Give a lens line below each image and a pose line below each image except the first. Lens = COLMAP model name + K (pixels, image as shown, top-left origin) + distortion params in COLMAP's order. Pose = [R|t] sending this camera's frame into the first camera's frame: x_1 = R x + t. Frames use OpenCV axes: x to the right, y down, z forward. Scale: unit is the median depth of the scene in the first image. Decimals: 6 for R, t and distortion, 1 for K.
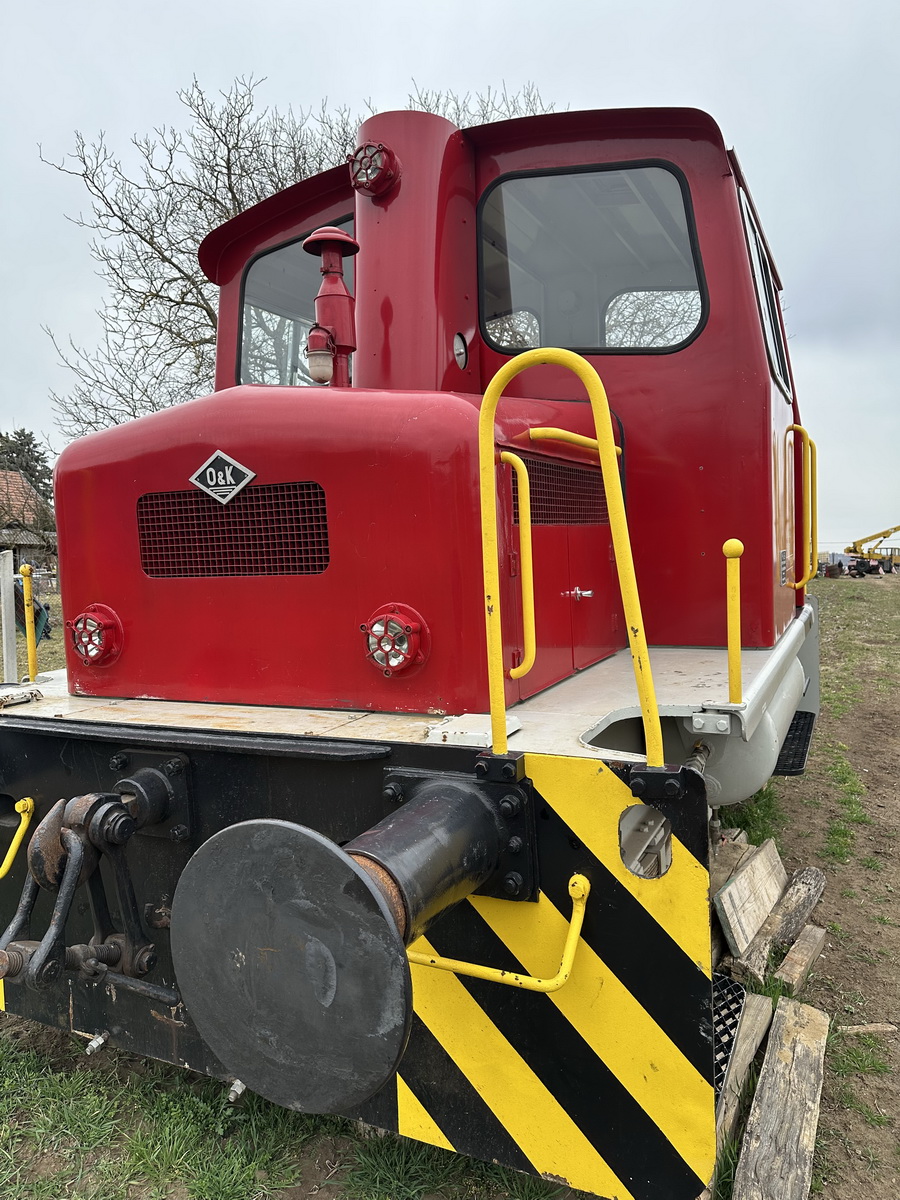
lens RADIAL K [[834.7, 0, 455.7], [0, 834.7, 618.3], [0, 0, 1]] dist [0.116135, -0.129045]
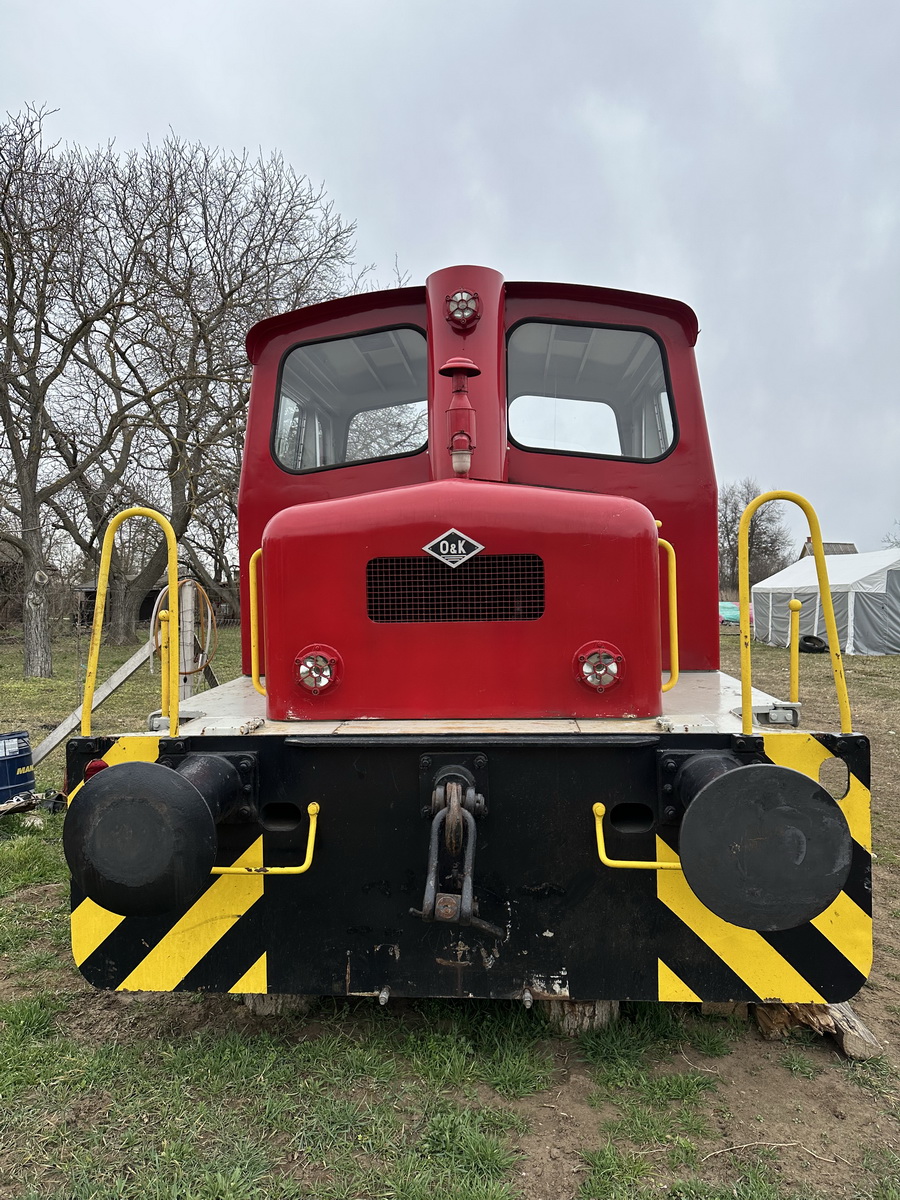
lens RADIAL K [[846.8, 0, 445.9], [0, 846.8, 597.1], [0, 0, 1]] dist [0.066453, -0.086869]
pose [[0.928948, 0.004872, 0.370178, -0.788442], [0.020434, 0.997714, -0.064409, -0.004169], [-0.369646, 0.067397, 0.926725, -0.230935]]
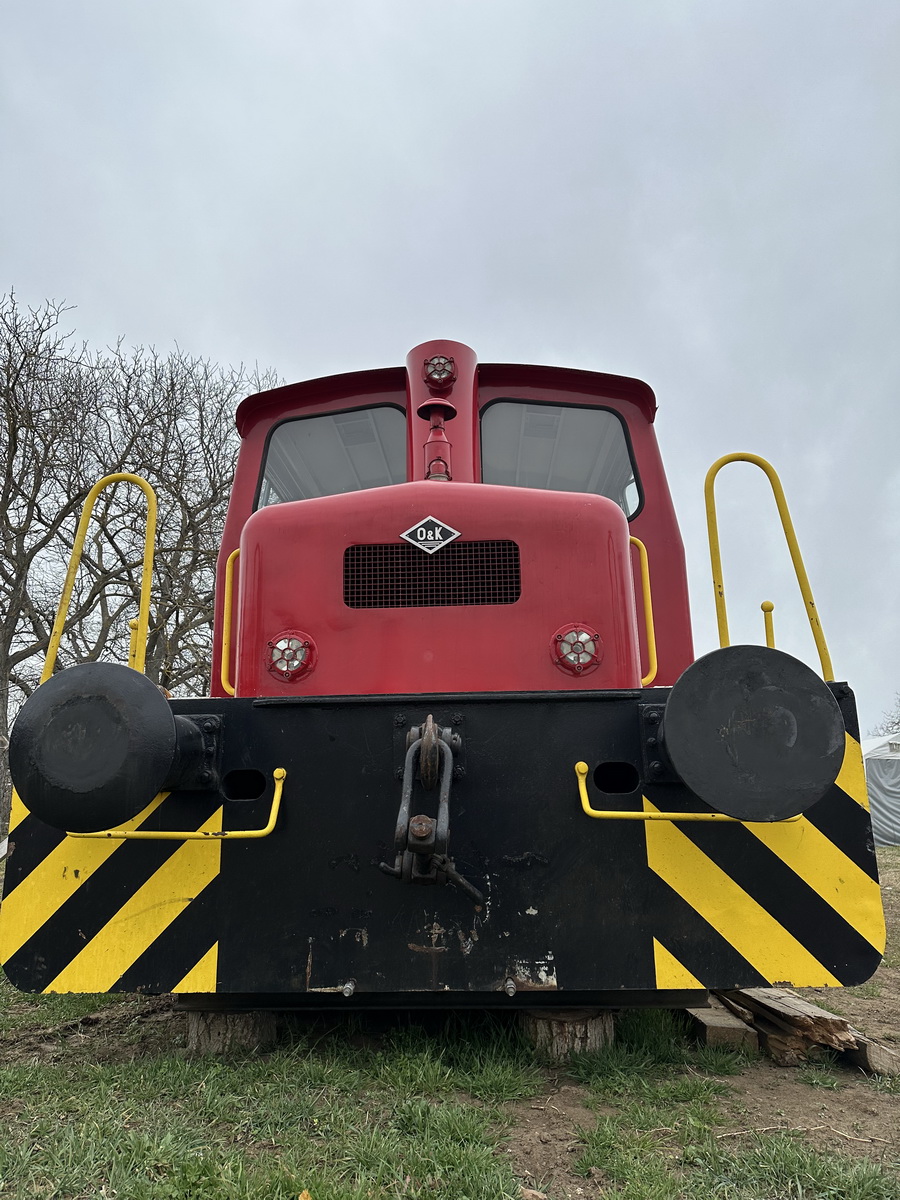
lens RADIAL K [[846.8, 0, 445.9], [0, 846.8, 597.1], [0, 0, 1]] dist [0.066453, -0.086869]
pose [[0.917654, 0.109002, 0.382139, -0.769934], [0.020833, 0.947126, -0.320186, 0.367406], [-0.396834, 0.301781, 0.866863, -0.162889]]
